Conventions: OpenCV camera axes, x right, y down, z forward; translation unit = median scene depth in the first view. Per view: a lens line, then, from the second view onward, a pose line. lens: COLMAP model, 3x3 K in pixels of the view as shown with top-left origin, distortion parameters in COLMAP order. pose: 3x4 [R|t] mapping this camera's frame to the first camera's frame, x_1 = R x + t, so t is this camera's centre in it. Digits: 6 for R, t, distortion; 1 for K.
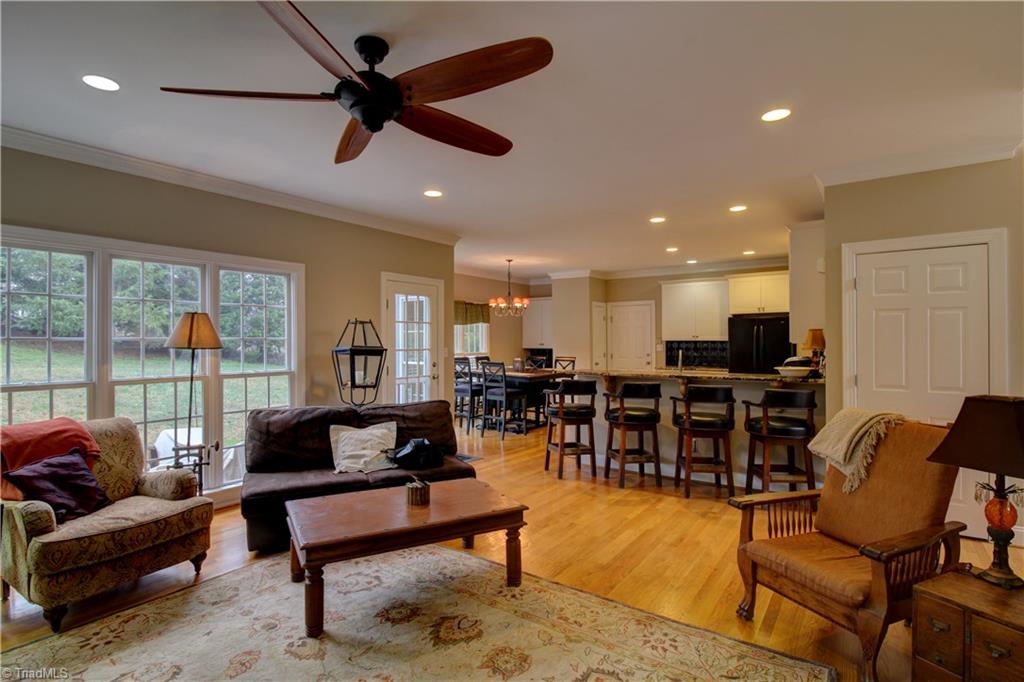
lens RADIAL K [[516.2, 0, 512.4], [0, 516.2, 340.6], [0, 0, 1]] dist [-0.001862, 0.000391]
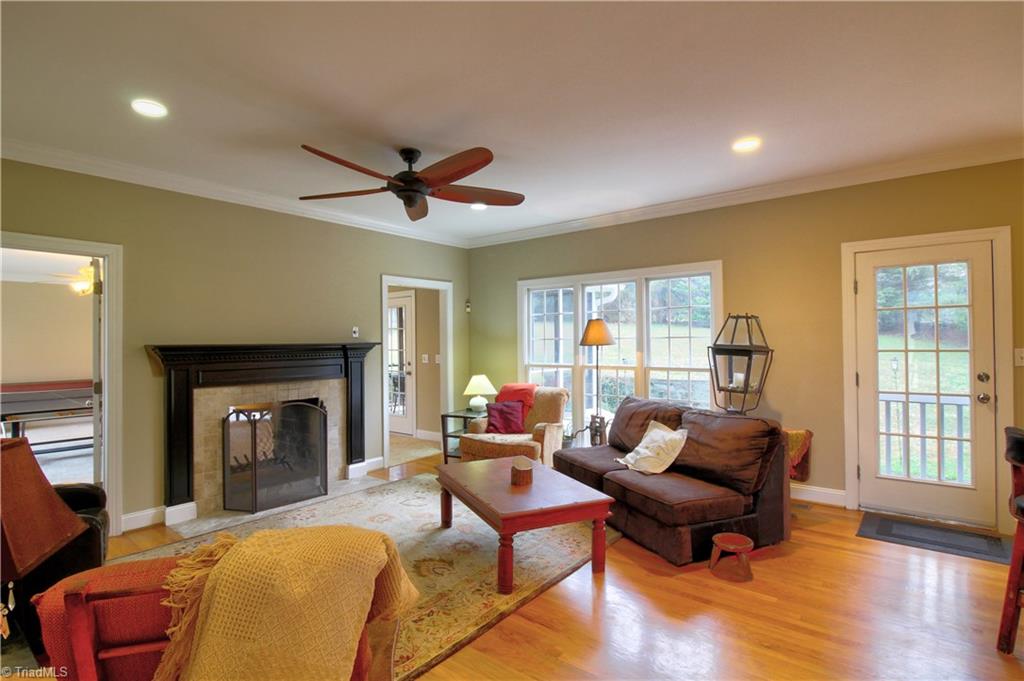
lens RADIAL K [[516.2, 0, 511.8], [0, 516.2, 341.1], [0, 0, 1]] dist [-0.001862, 0.000391]
pose [[-0.075652, -0.001880, -0.997133, 0.623445], [0.009088, 0.999955, -0.002575, 0.003885], [0.997093, -0.009257, -0.075632, 0.705494]]
